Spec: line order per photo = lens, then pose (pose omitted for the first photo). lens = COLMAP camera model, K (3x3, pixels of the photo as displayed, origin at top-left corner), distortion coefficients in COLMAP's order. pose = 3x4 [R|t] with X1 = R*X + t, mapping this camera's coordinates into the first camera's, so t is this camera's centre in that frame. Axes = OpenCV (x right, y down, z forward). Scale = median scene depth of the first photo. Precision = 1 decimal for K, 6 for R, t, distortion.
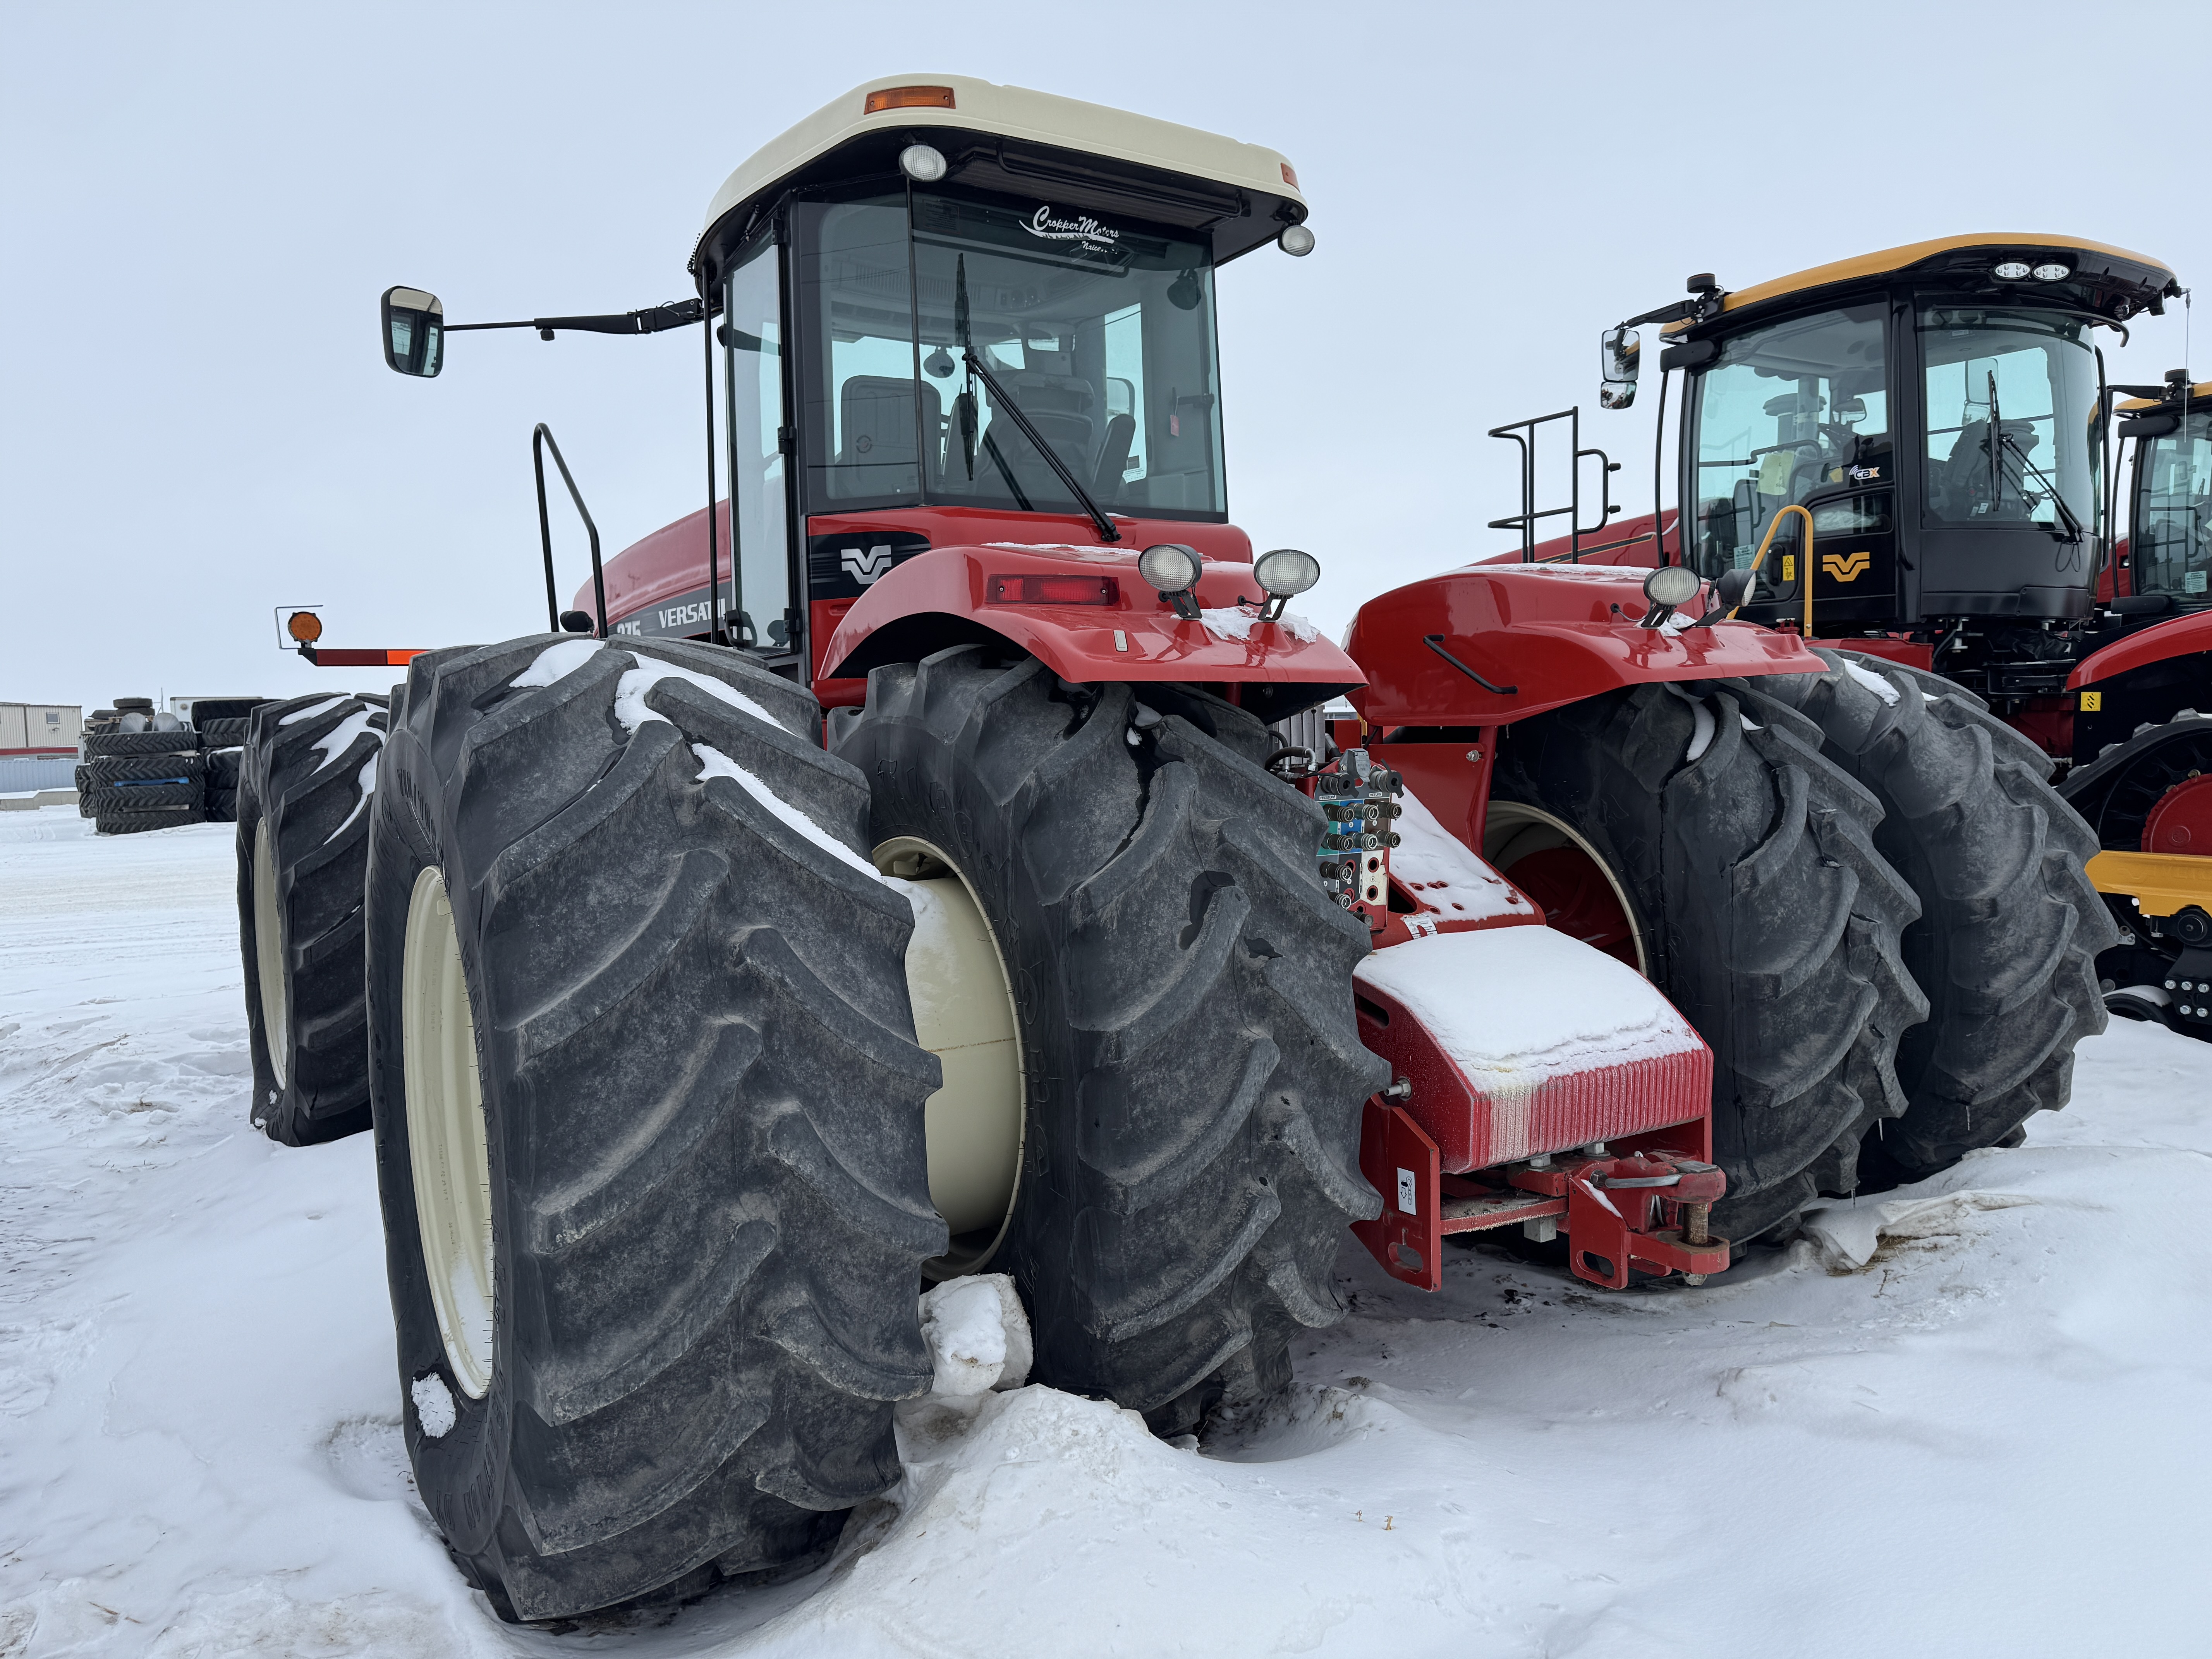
lens RADIAL K [[1558.7, 0, 1117.5], [0, 1558.7, 819.3], [0, 0, 1]] dist [0.040039, -0.031082]
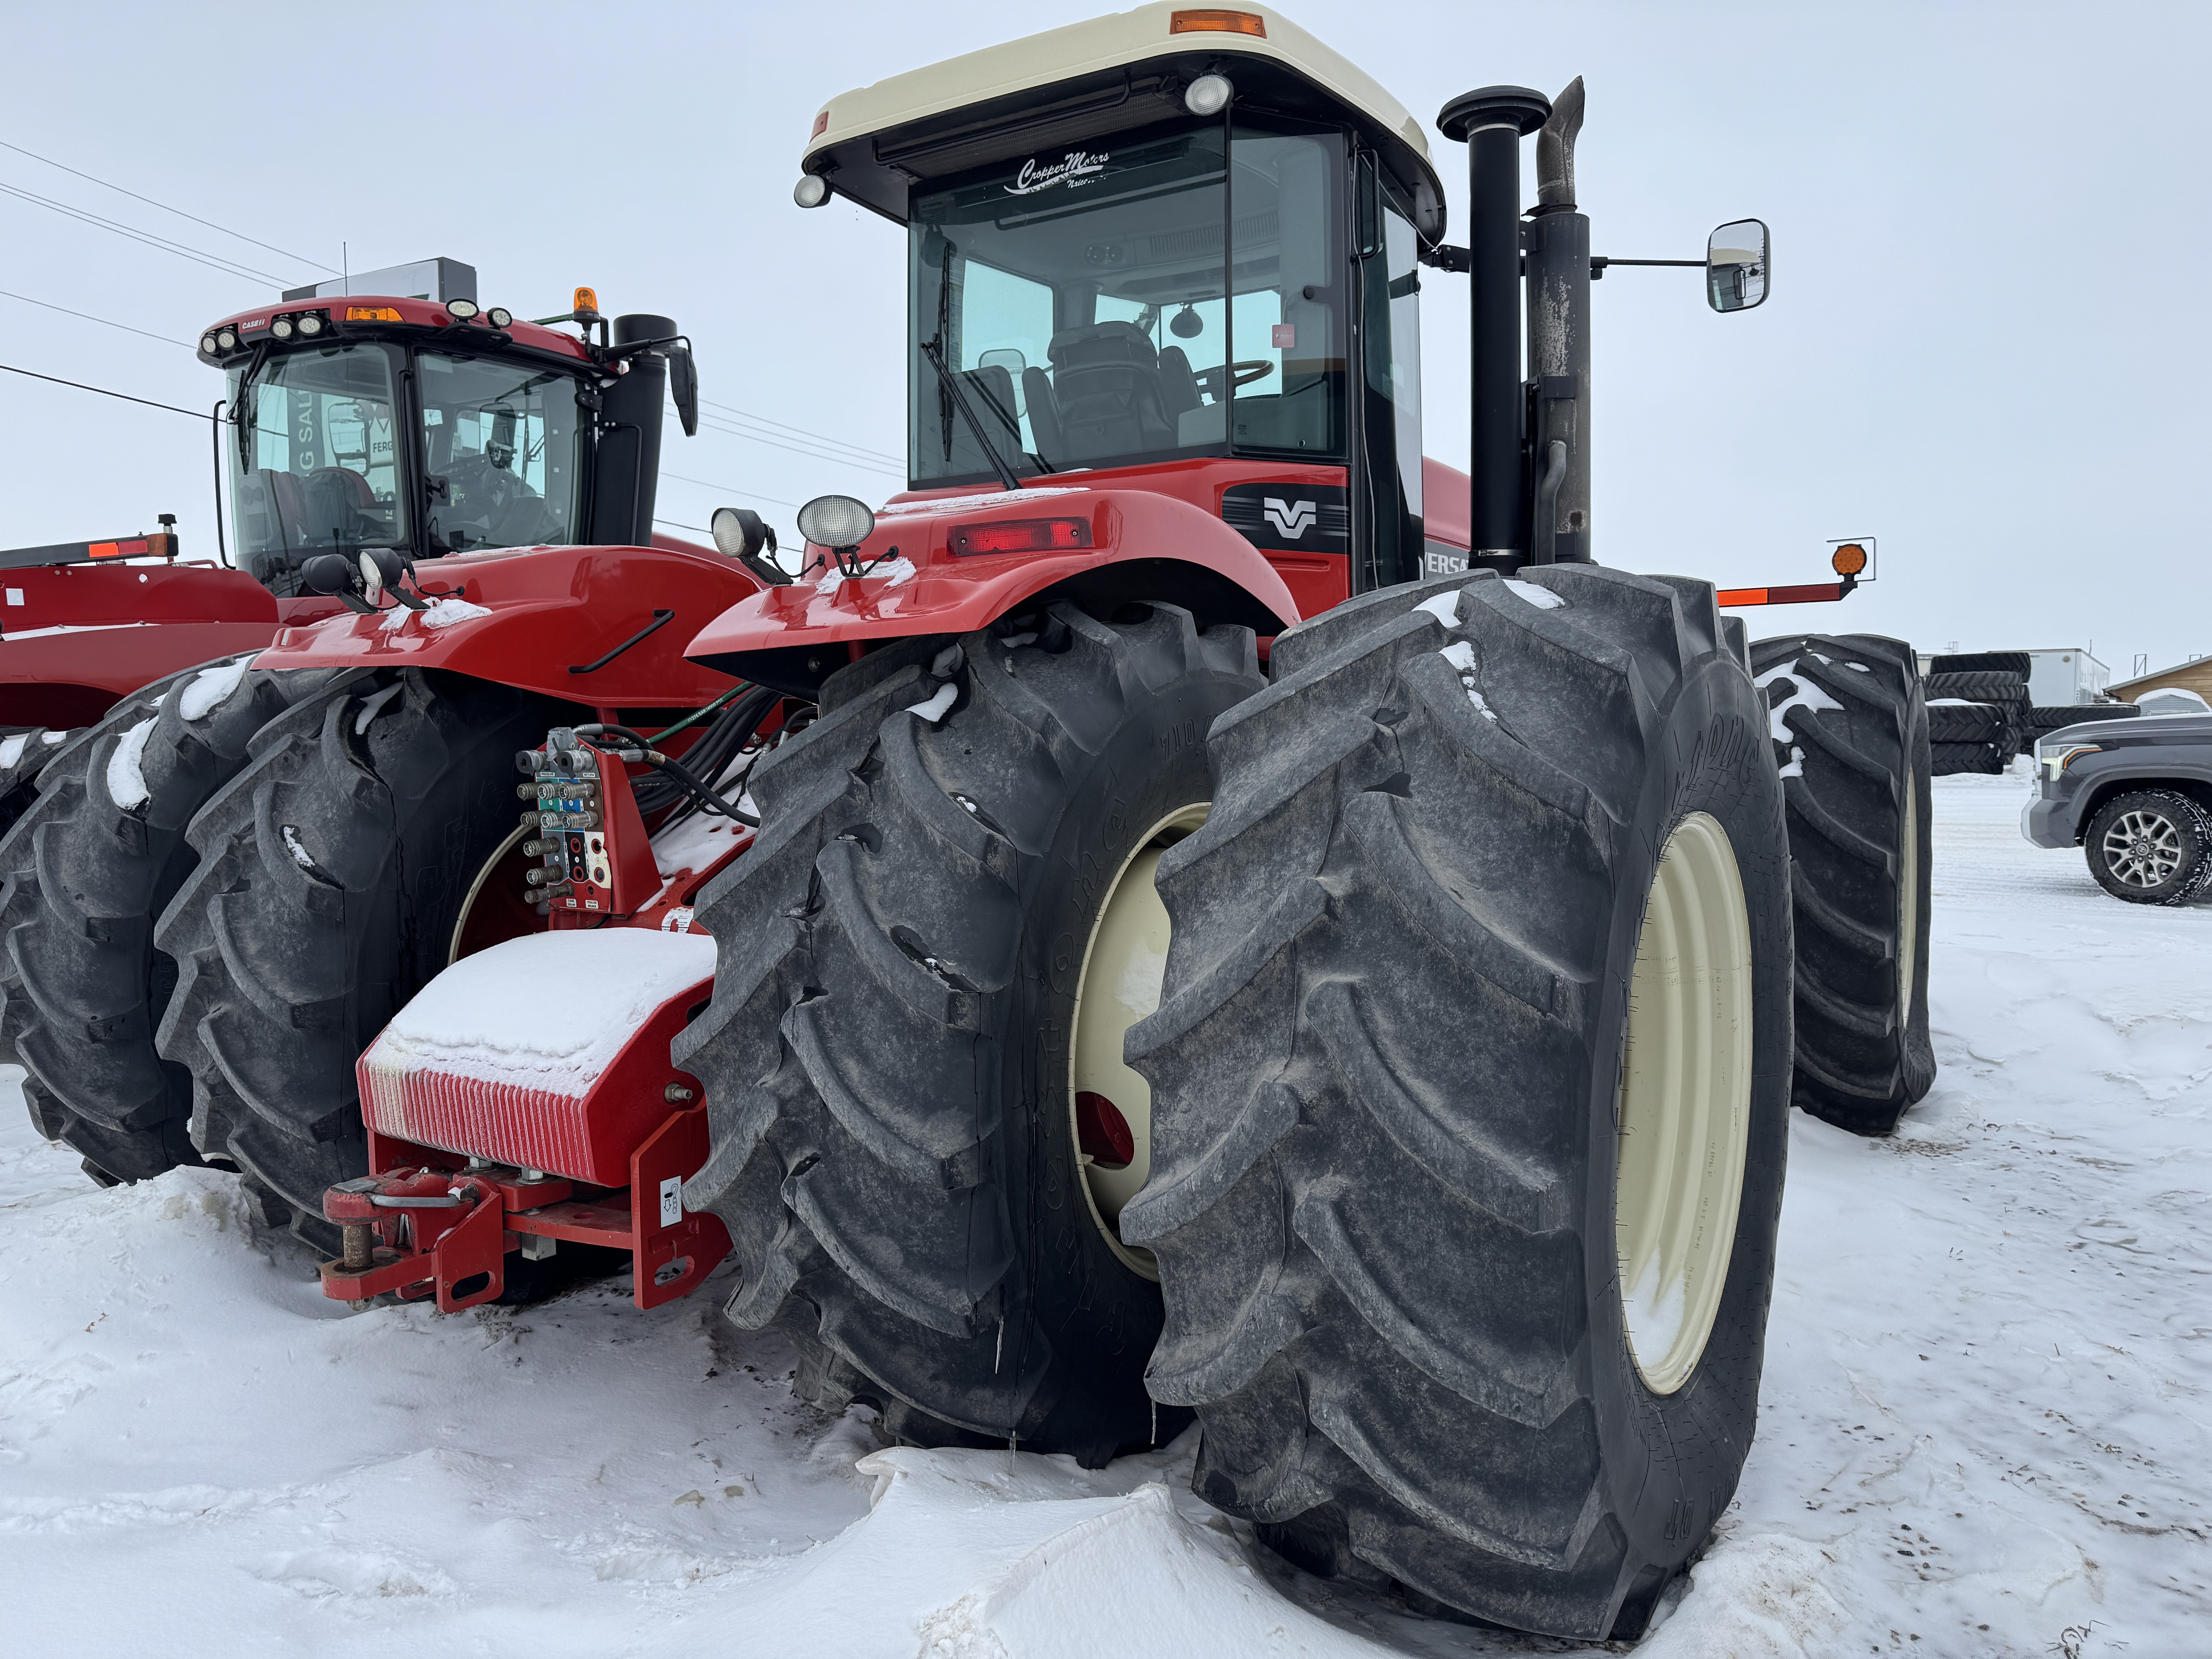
lens RADIAL K [[1558.7, 0, 1116.7], [0, 1558.7, 838.6], [0, 0, 1]] dist [0.040039, -0.031082]
pose [[0.413536, 0.088154, -0.906210, 0.880893], [-0.049503, 0.996007, 0.074299, -0.048823], [0.909141, 0.014135, 0.416248, 0.646446]]
